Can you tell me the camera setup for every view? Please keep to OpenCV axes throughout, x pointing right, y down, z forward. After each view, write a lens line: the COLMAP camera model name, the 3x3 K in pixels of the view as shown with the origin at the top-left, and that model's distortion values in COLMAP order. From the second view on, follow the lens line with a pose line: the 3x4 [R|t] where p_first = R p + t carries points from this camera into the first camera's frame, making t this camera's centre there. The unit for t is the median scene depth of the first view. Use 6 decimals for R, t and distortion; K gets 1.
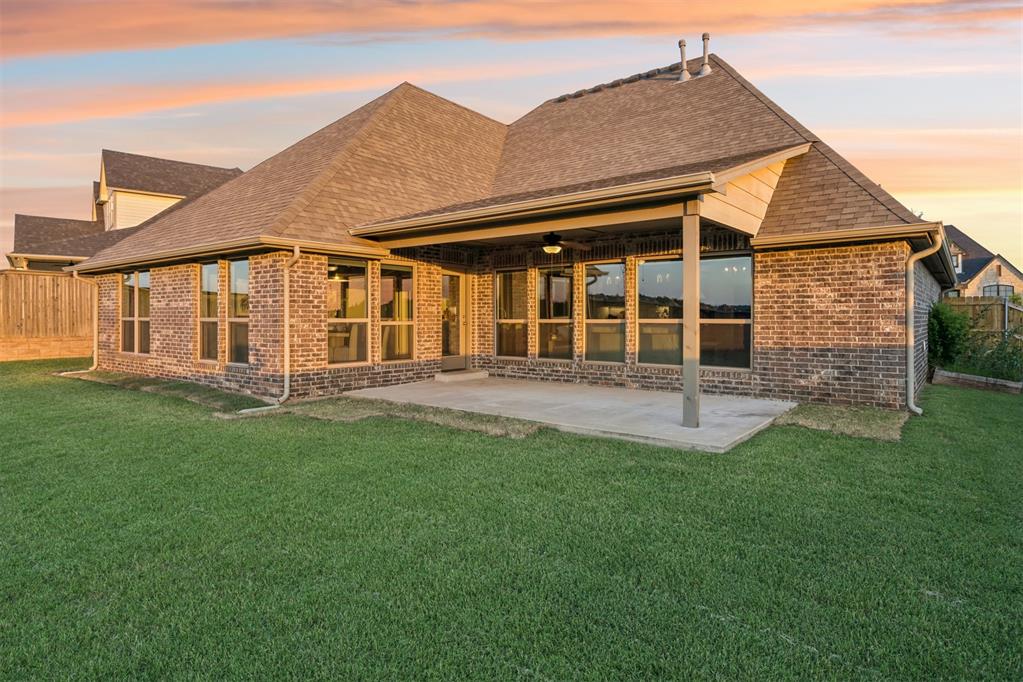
lens RADIAL K [[579.5, 0, 510.5], [0, 579.5, 317.6], [0, 0, 1]] dist [0.006314, 0.000584]
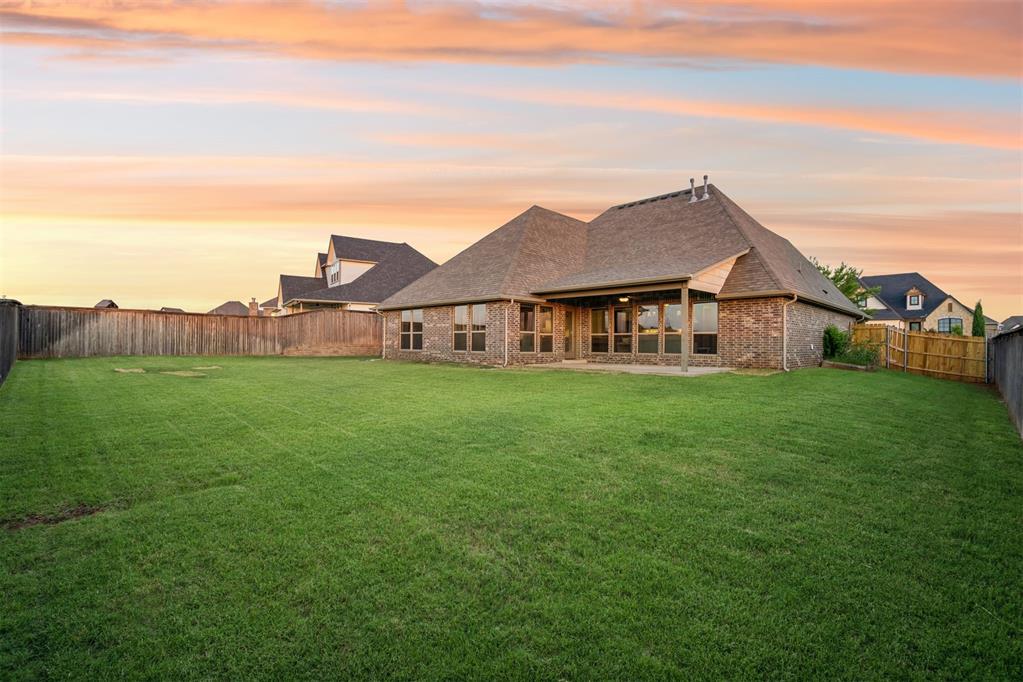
lens RADIAL K [[472.7, 0, 511.5], [0, 472.7, 341.0], [0, 0, 1]] dist [-0.002896, -0.000146]
pose [[0.993966, 0.006506, -0.109497, -0.123008], [-0.007480, 0.999936, -0.008488, 0.045497], [0.109435, 0.009255, 0.993951, -0.657903]]
